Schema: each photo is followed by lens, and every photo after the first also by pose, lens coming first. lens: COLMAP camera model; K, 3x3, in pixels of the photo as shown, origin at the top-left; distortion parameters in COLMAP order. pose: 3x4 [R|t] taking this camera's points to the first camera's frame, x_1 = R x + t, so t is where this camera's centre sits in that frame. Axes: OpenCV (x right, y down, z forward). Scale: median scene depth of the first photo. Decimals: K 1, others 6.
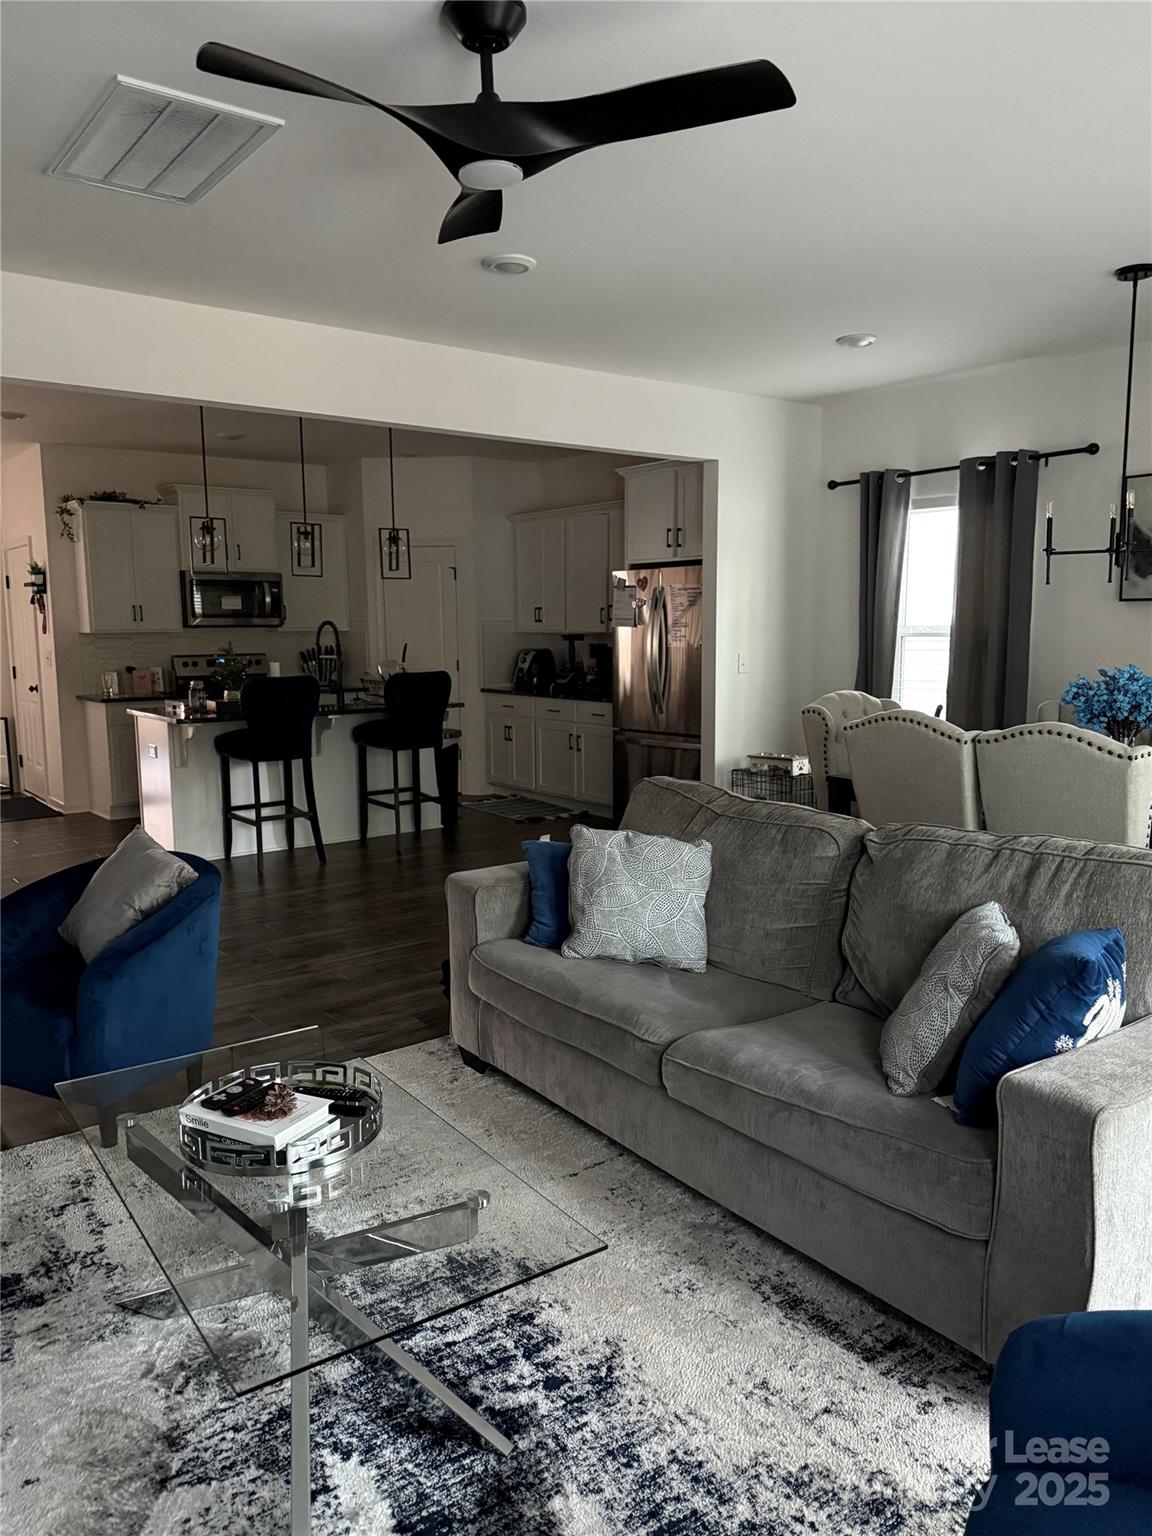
lens RADIAL K [[1110.9, 0, 576.0], [0, 1110.9, 768.0], [0, 0, 1]] dist [0.038753, 0.000134]
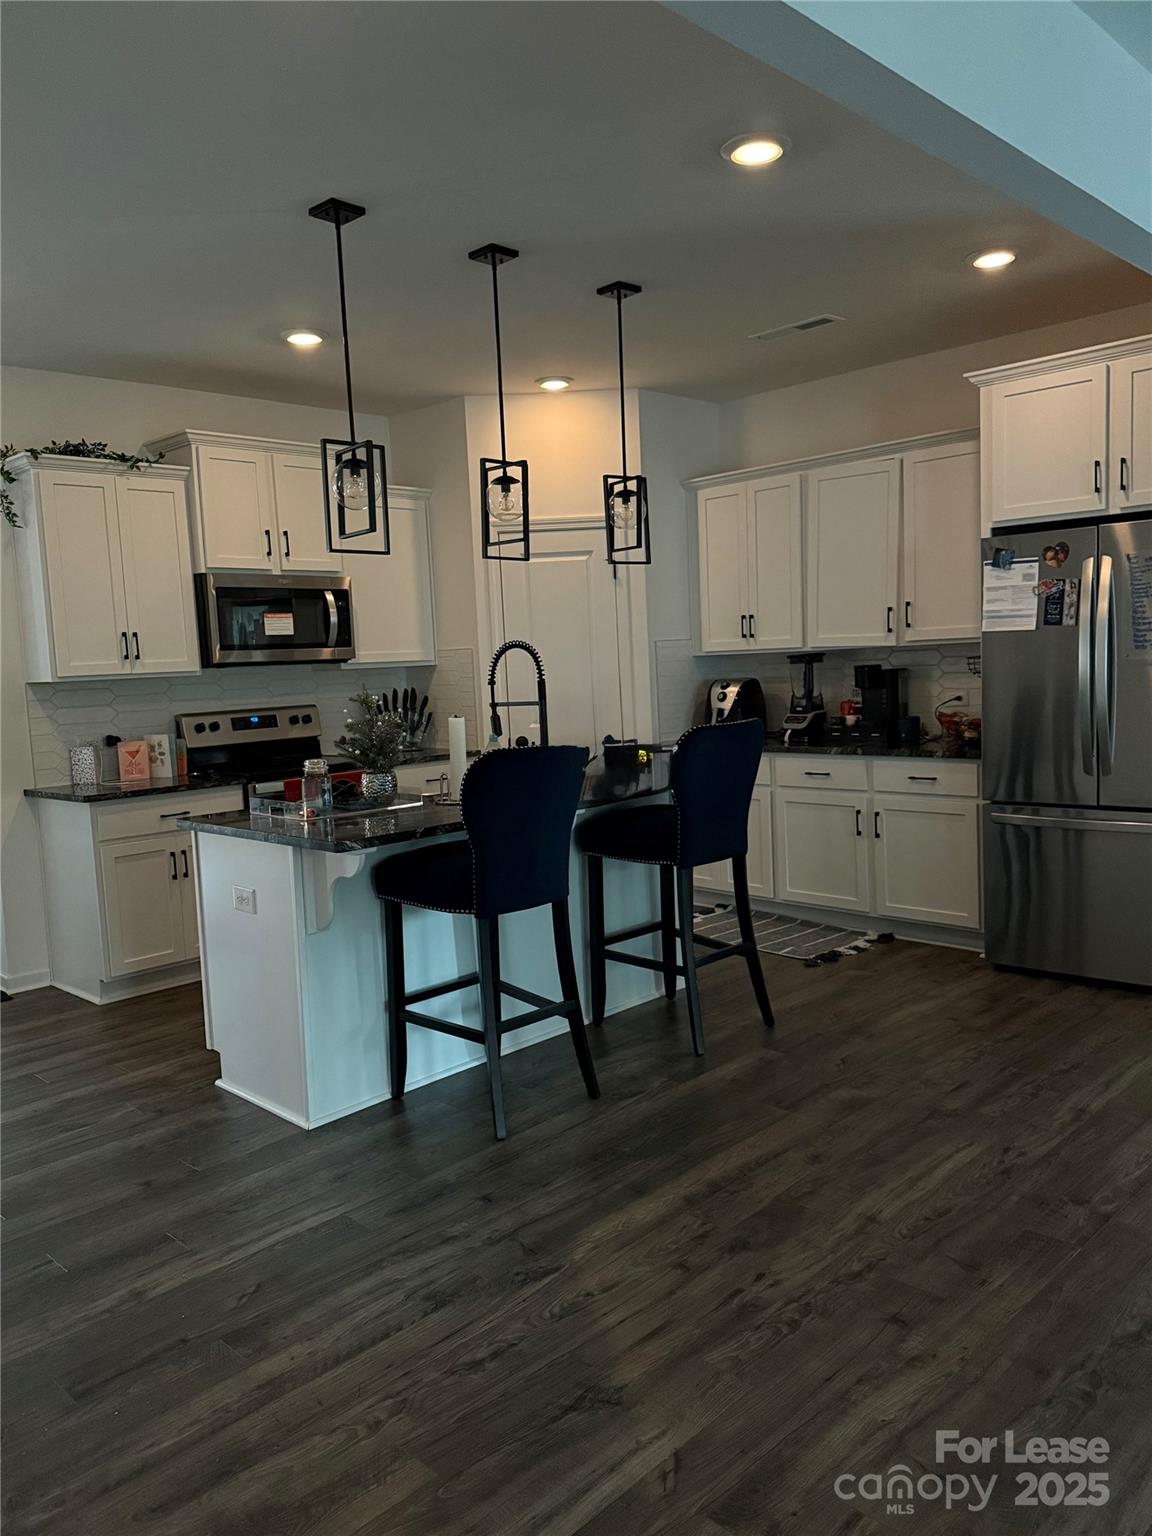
lens RADIAL K [[1169.3, 0, 576.0], [0, 1169.3, 768.0], [0, 0, 1]] dist [0.043616, 0.000032]
pose [[0.992621, -0.050260, 0.110351, -0.225620], [0.054028, 0.998045, -0.031425, -0.040977], [-0.108556, 0.037155, 0.993396, 0.350457]]
